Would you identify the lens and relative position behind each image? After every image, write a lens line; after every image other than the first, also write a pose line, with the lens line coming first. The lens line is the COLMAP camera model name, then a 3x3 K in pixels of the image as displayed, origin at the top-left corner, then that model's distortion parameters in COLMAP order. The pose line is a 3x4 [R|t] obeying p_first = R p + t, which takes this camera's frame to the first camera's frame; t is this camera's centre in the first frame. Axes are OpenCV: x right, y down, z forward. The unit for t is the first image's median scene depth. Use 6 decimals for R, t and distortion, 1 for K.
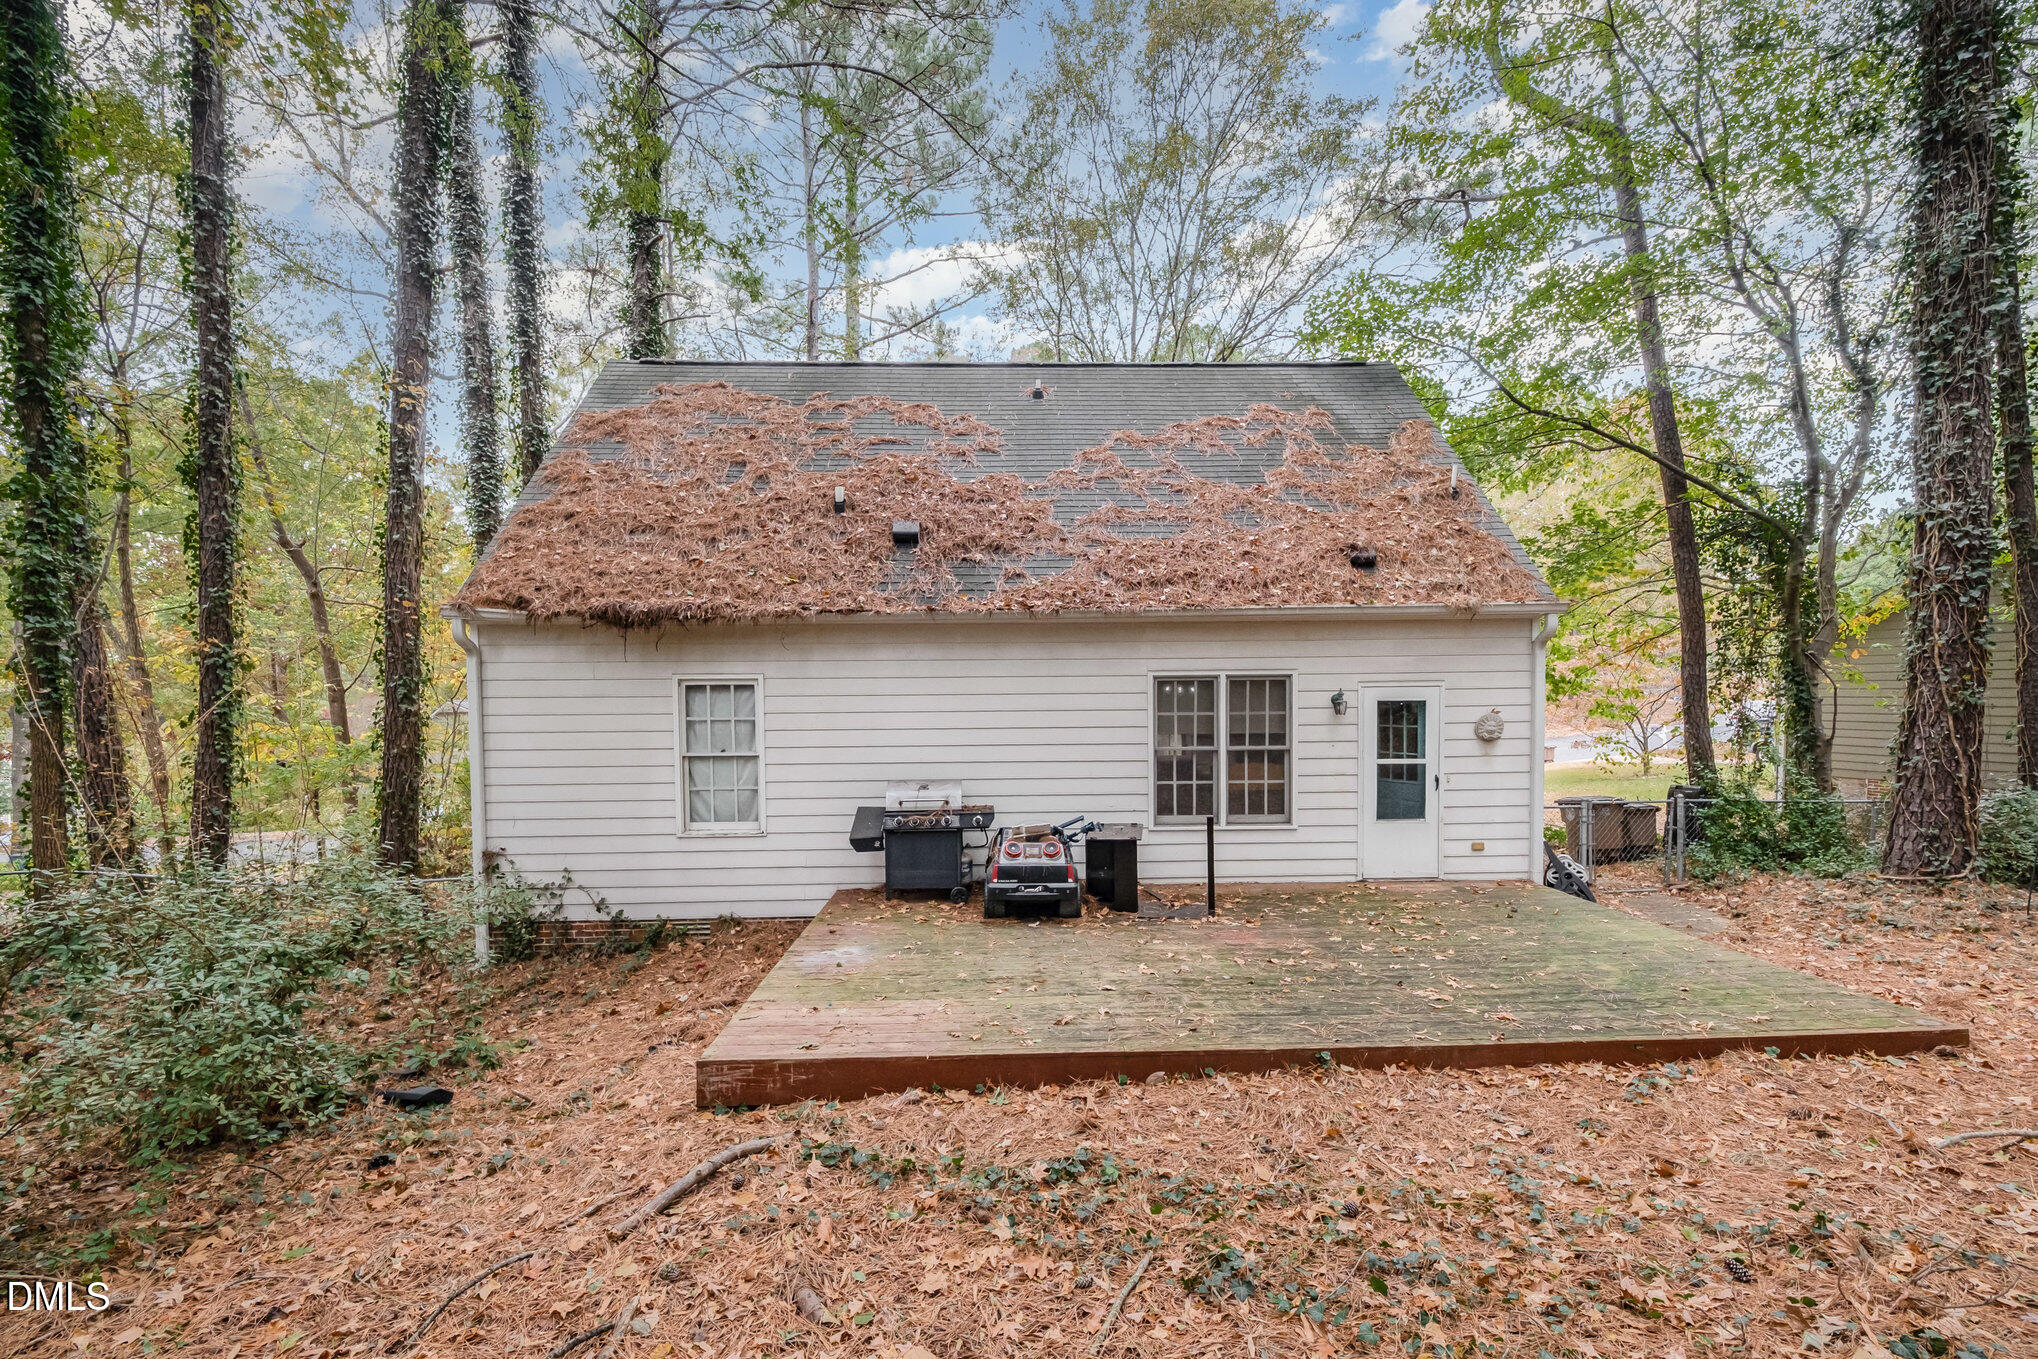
lens RADIAL K [[881.4, 0, 1023.0], [0, 881.4, 728.3], [0, 0, 1]] dist [-0.002858, -0.000852]
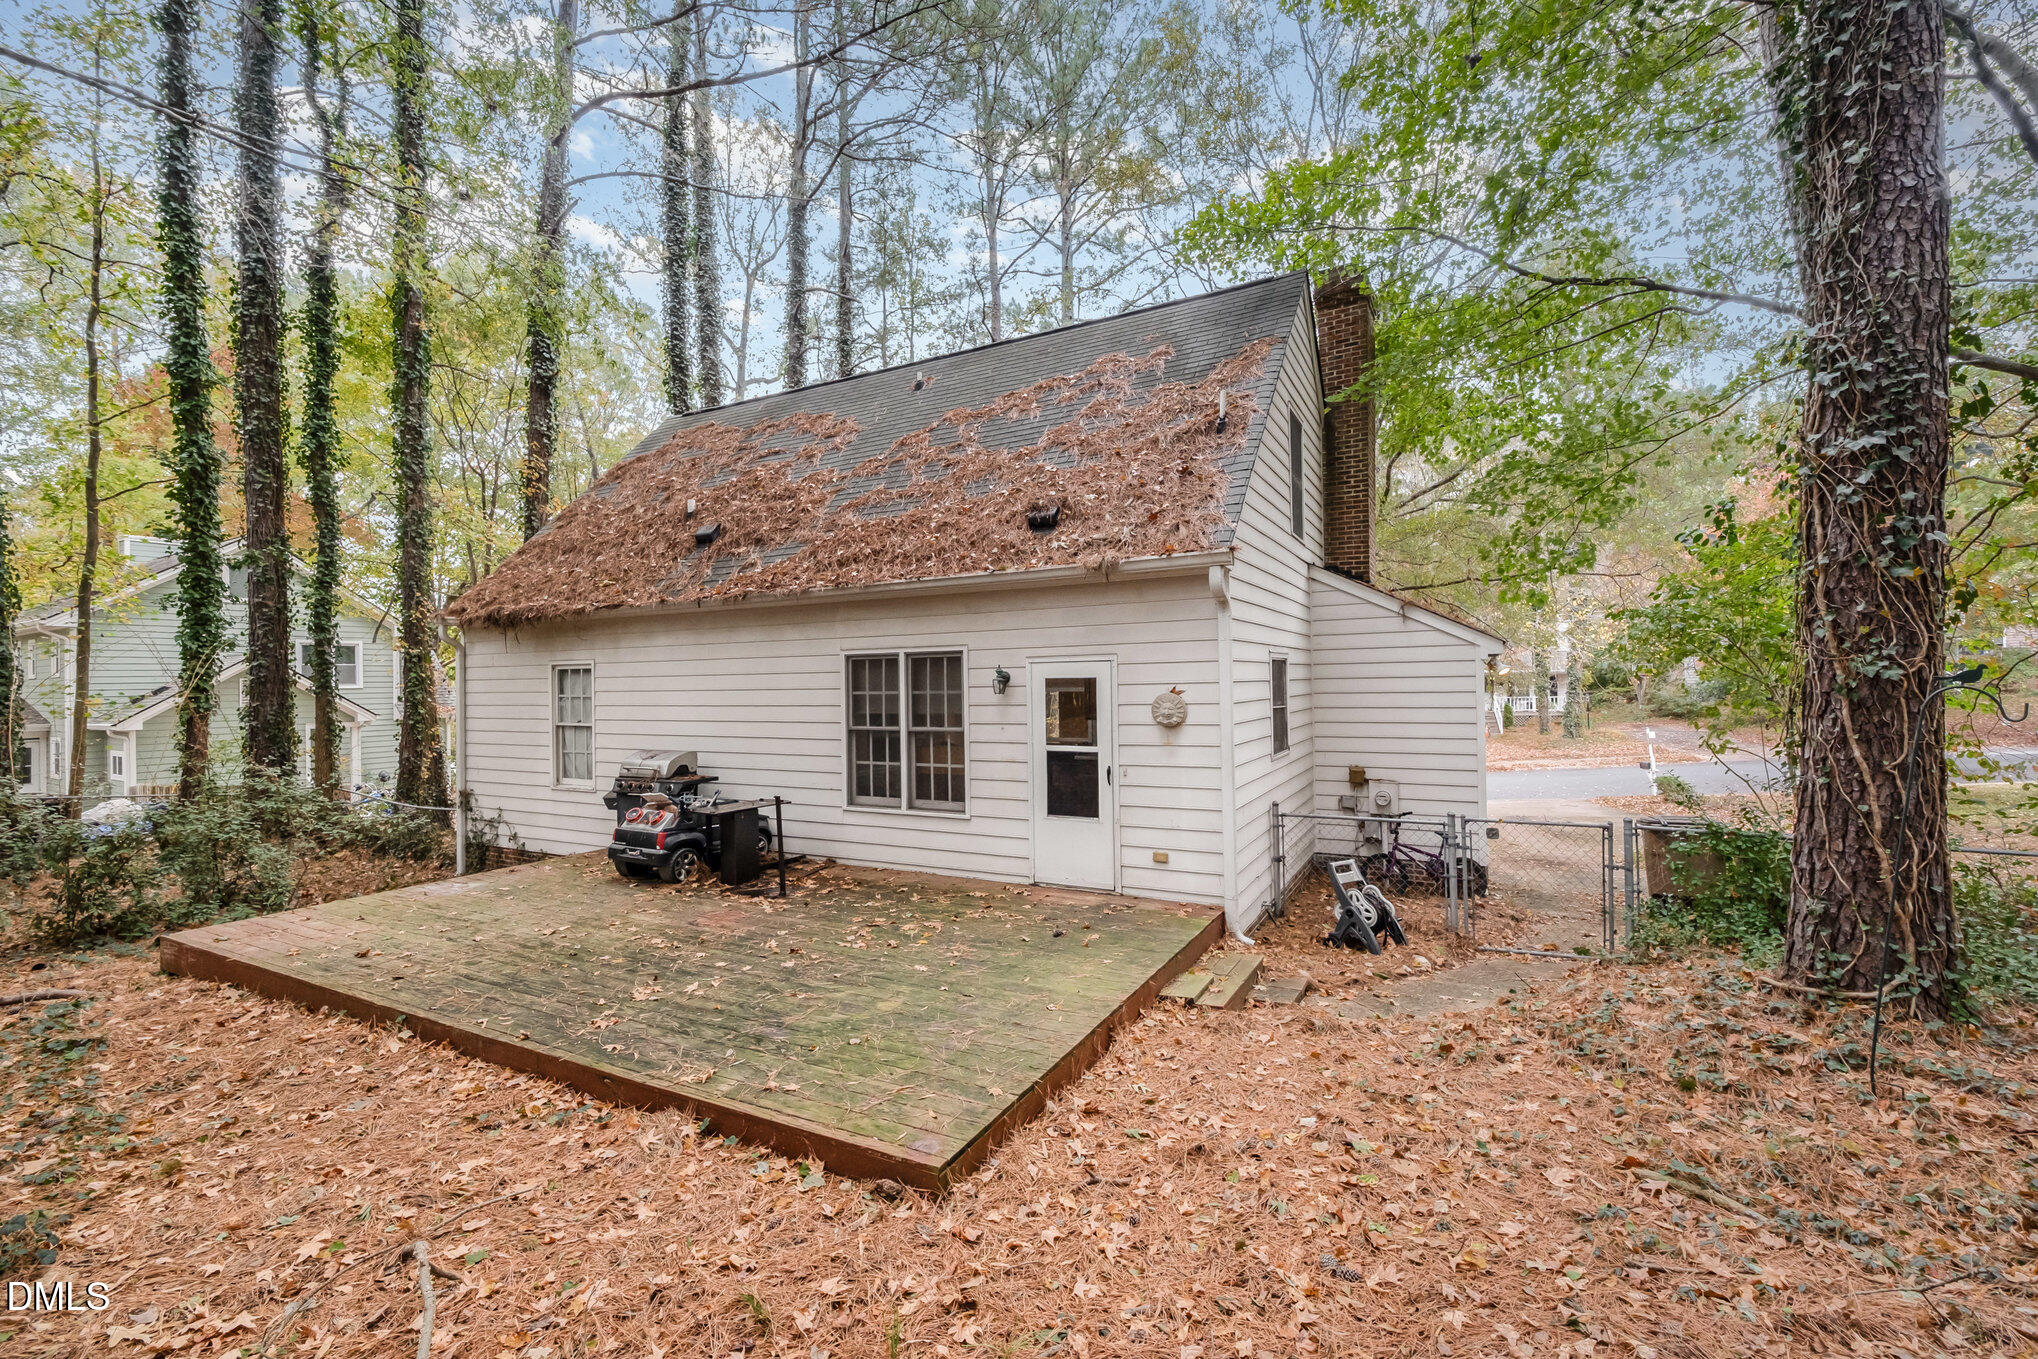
lens RADIAL K [[860.0, 0, 1021.5], [0, 860.0, 669.7], [0, 0, 1]] dist [0.003450, 0.000050]
pose [[0.868222, -0.011033, -0.496052, 0.805809], [-0.009333, 0.999213, -0.038560, -0.006872], [0.496087, 0.038108, 0.867436, 0.245729]]
